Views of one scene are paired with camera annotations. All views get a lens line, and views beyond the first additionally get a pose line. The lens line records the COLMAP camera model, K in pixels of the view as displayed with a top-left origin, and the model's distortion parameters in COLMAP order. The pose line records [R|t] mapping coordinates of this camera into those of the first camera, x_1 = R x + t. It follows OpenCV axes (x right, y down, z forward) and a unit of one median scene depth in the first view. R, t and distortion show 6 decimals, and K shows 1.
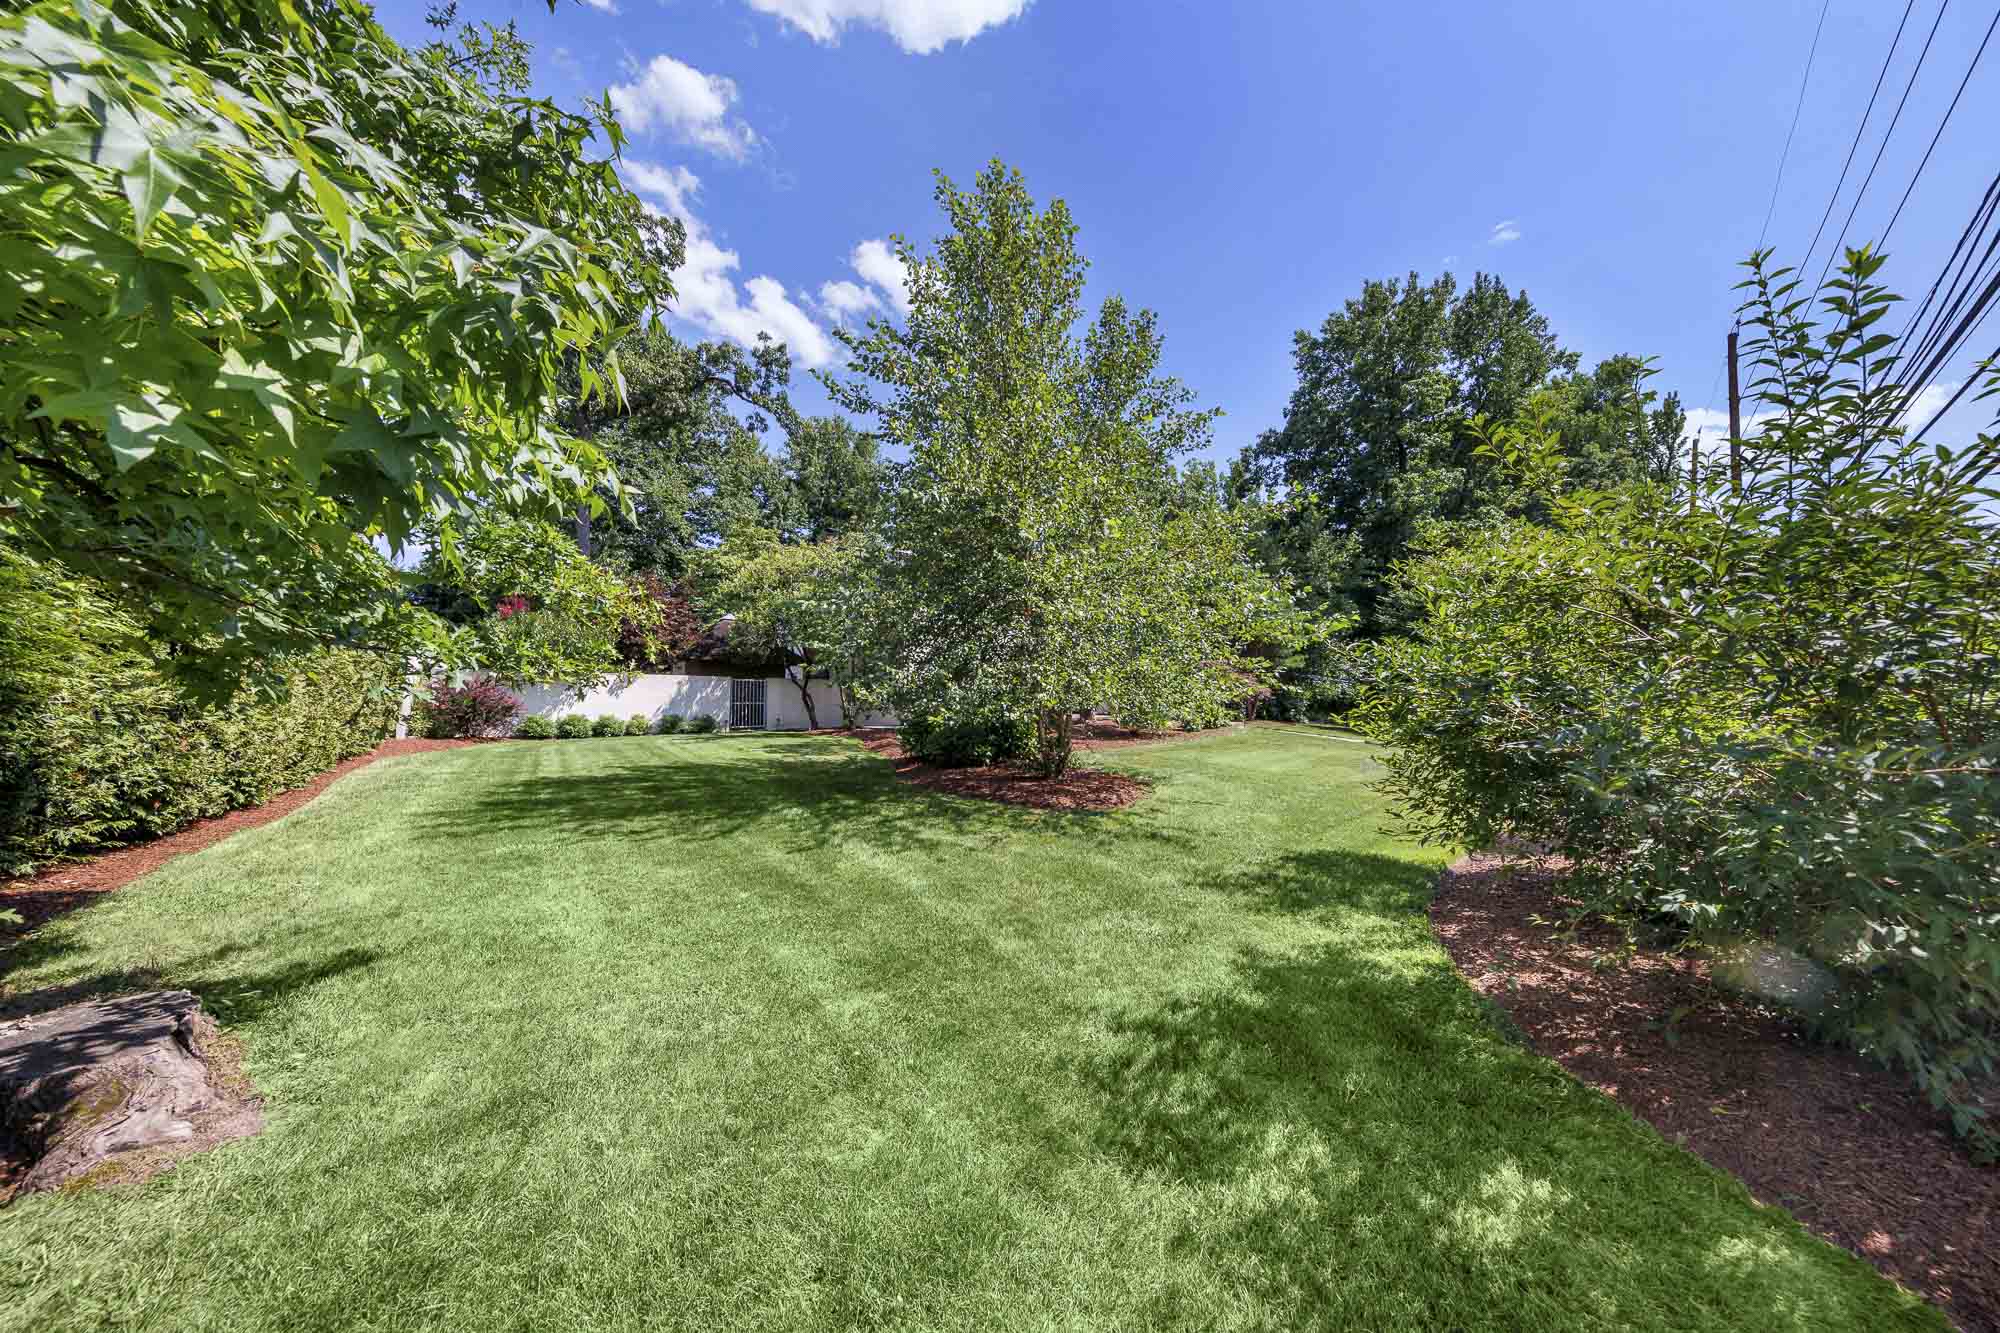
lens RADIAL K [[633.7, 0, 1007.1], [0, 633.7, 667.4], [0, 0, 1]] dist [-0.000521, -0.000073]
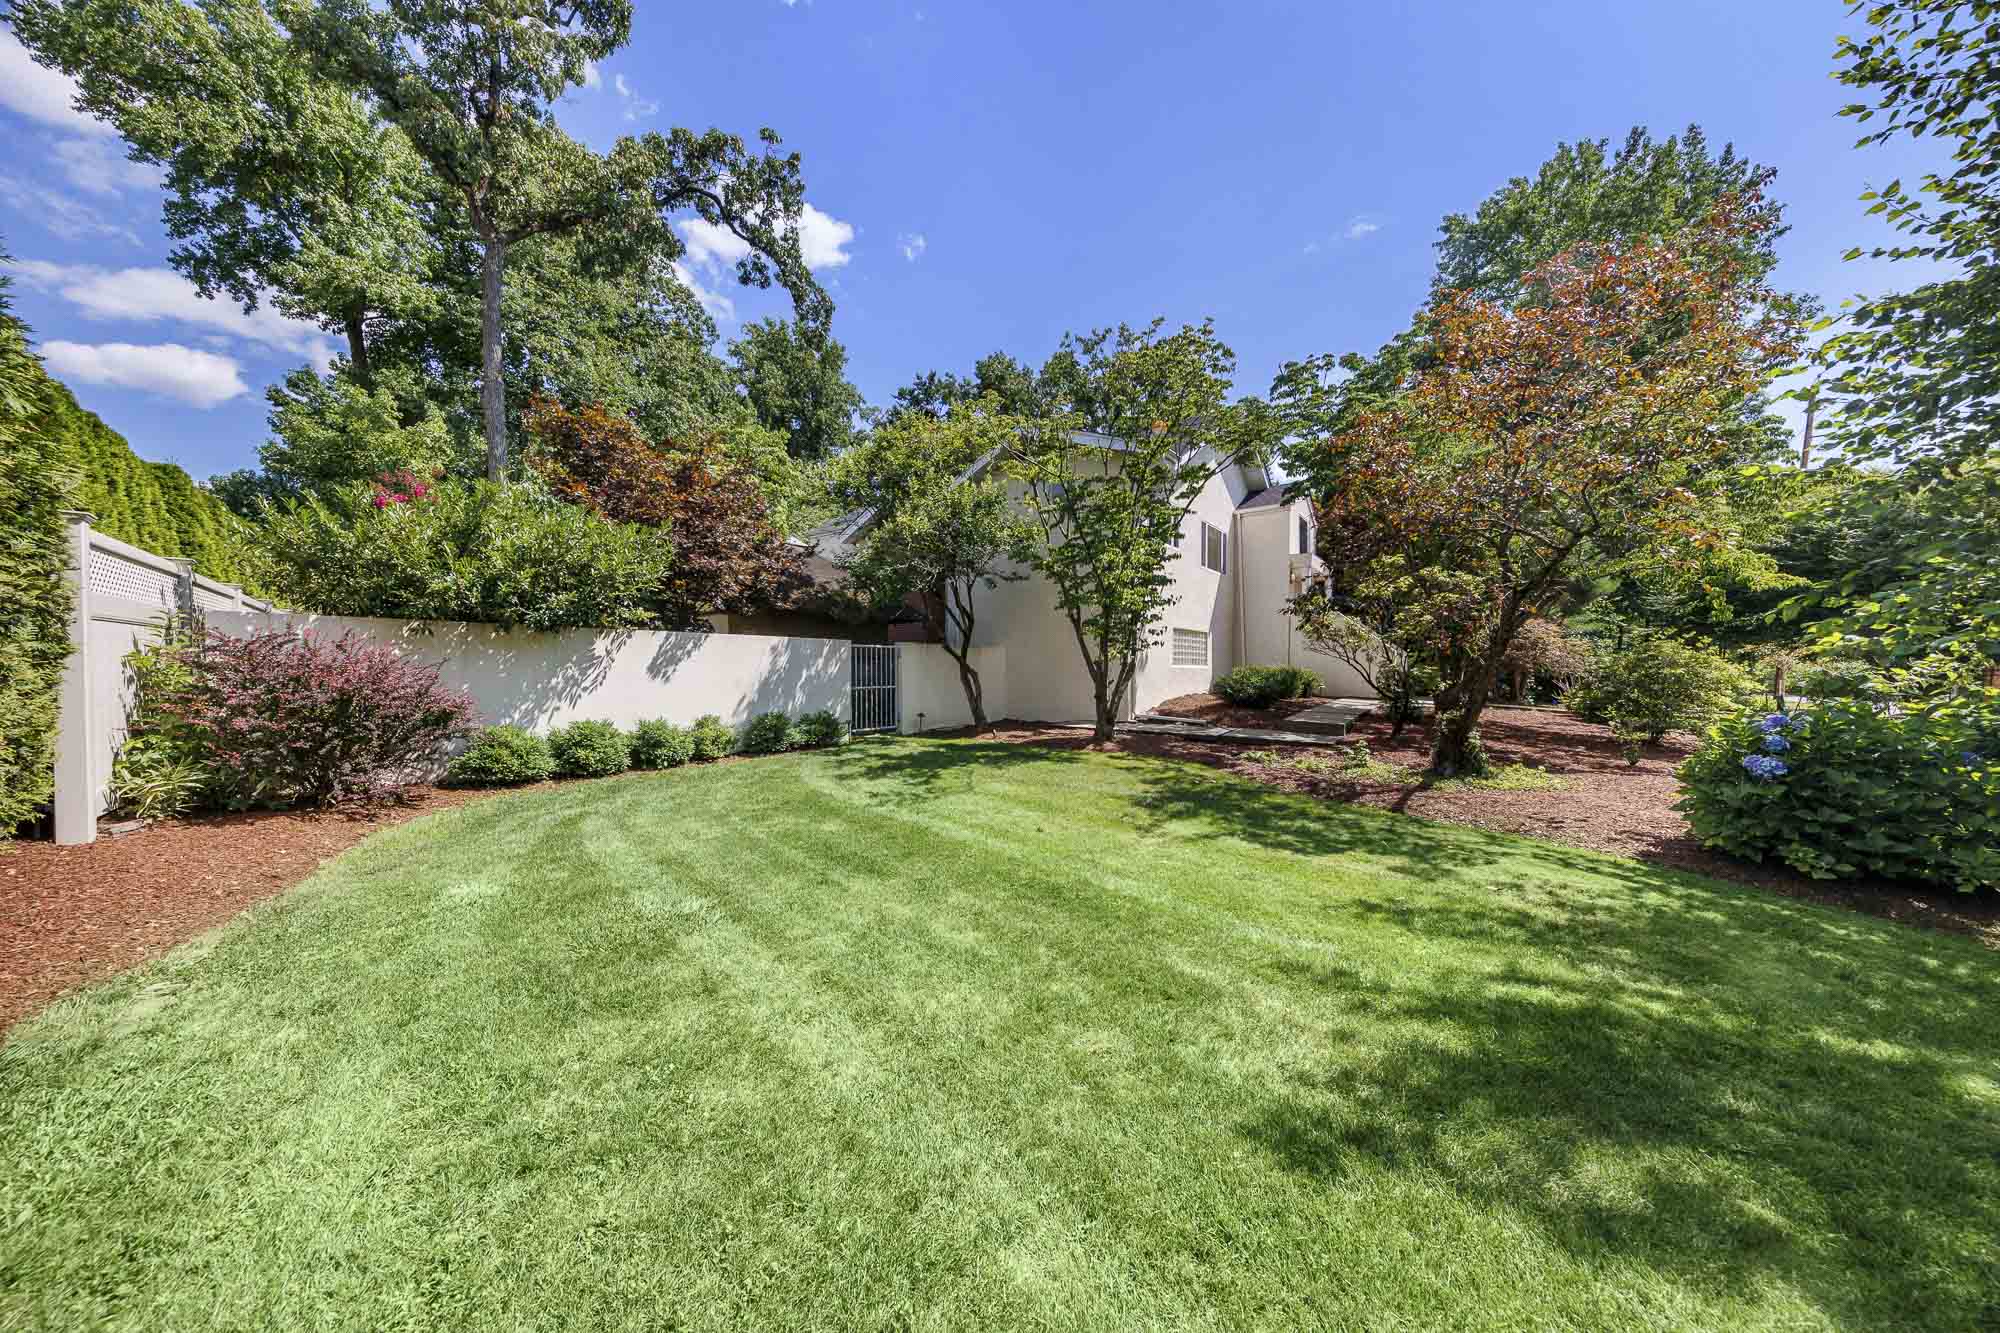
lens RADIAL K [[633.7, 0, 993.3], [0, 633.7, 665.5], [0, 0, 1]] dist [-0.000521, -0.000073]
pose [[0.990516, -0.007091, 0.137214, -0.396995], [0.000829, 0.998958, 0.045642, 0.013208], [-0.137394, -0.045095, 0.989489, 0.450554]]
